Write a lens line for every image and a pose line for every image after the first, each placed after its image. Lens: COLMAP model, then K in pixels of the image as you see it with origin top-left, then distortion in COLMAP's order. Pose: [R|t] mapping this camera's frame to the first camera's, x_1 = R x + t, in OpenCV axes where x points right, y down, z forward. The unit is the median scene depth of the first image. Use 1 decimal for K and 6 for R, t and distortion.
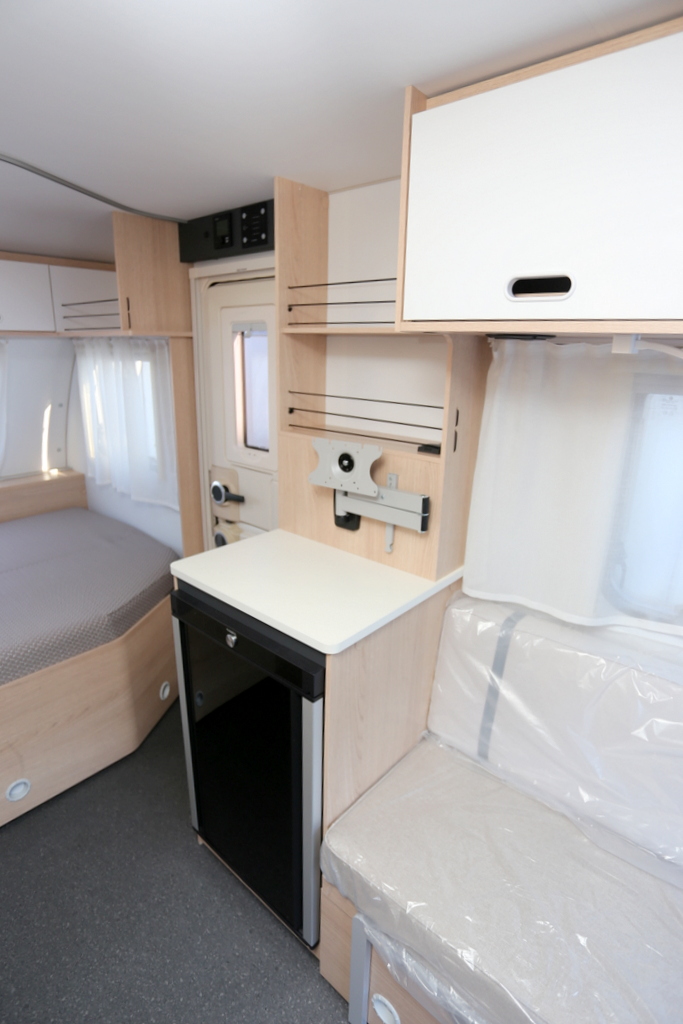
lens RADIAL K [[539.5, 0, 341.5], [0, 539.5, 512.0], [0, 0, 1]] dist [-0.084111, 0.041694]
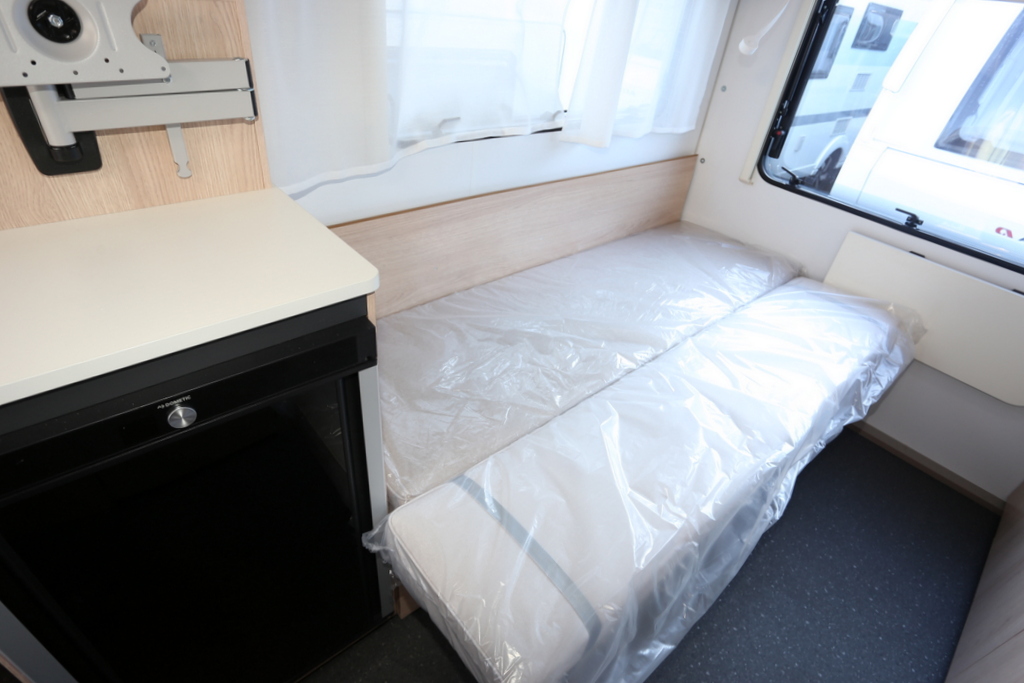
lens RADIAL K [[513.6, 0, 514.9], [0, 513.6, 341.3], [0, 0, 1]] dist [-0.067705, 0.024497]
pose [[0.122447, -0.580347, 0.805112, -0.411589], [0.194024, 0.809561, 0.554045, -0.016872], [-0.973325, 0.088370, 0.211729, 0.471570]]
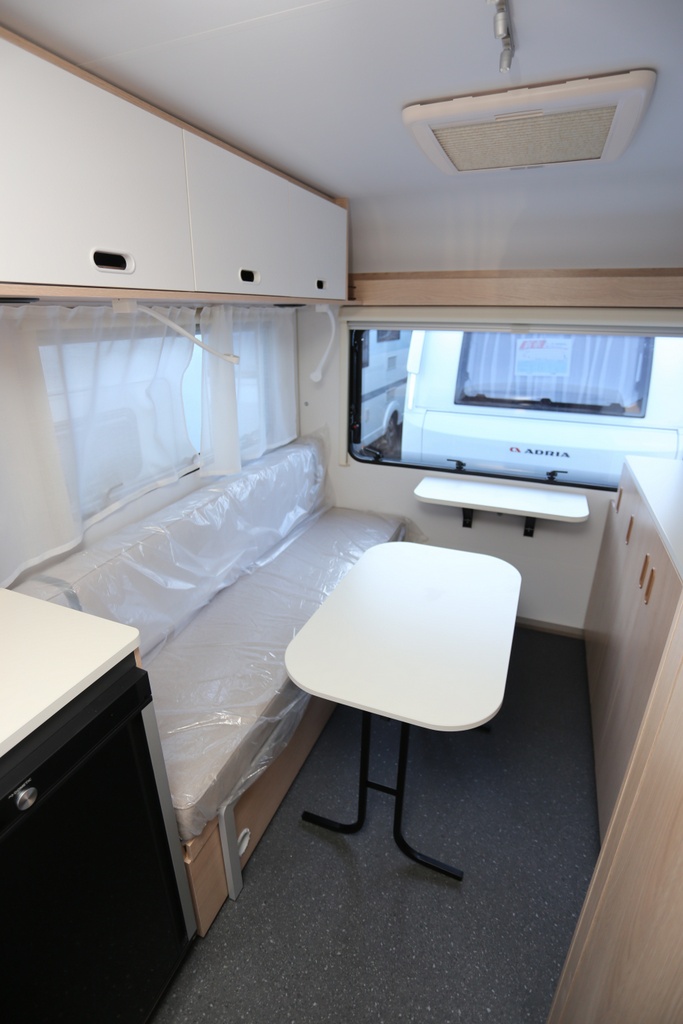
lens RADIAL K [[494.1, 0, 339.7], [0, 494.1, 509.0], [0, 0, 1]] dist [-0.073029, 0.026868]
pose [[-0.339653, -0.359649, 0.869073, -0.557918], [0.270383, 0.847665, 0.456461, -0.162454], [-0.900849, 0.390021, -0.190670, 0.522688]]
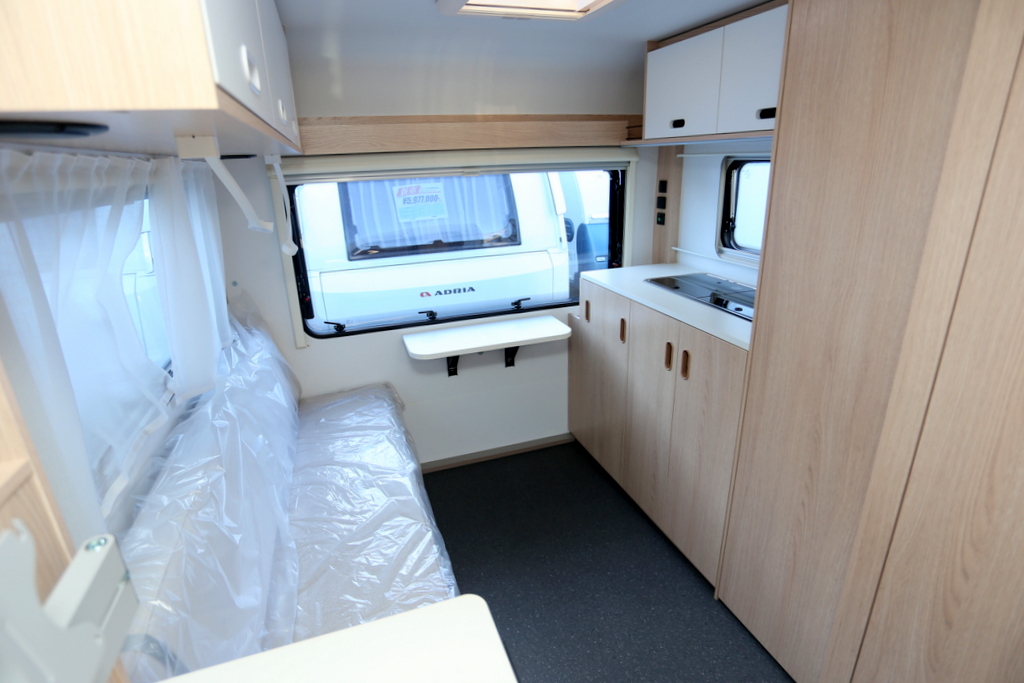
lens RADIAL K [[513.6, 0, 514.9], [0, 513.6, 341.3], [0, 0, 1]] dist [-0.067705, 0.024497]
pose [[-0.873622, -0.148457, 0.463405, -0.216969], [0.161829, 0.809477, 0.564409, -0.248835], [-0.458906, 0.568073, -0.683153, 0.847395]]
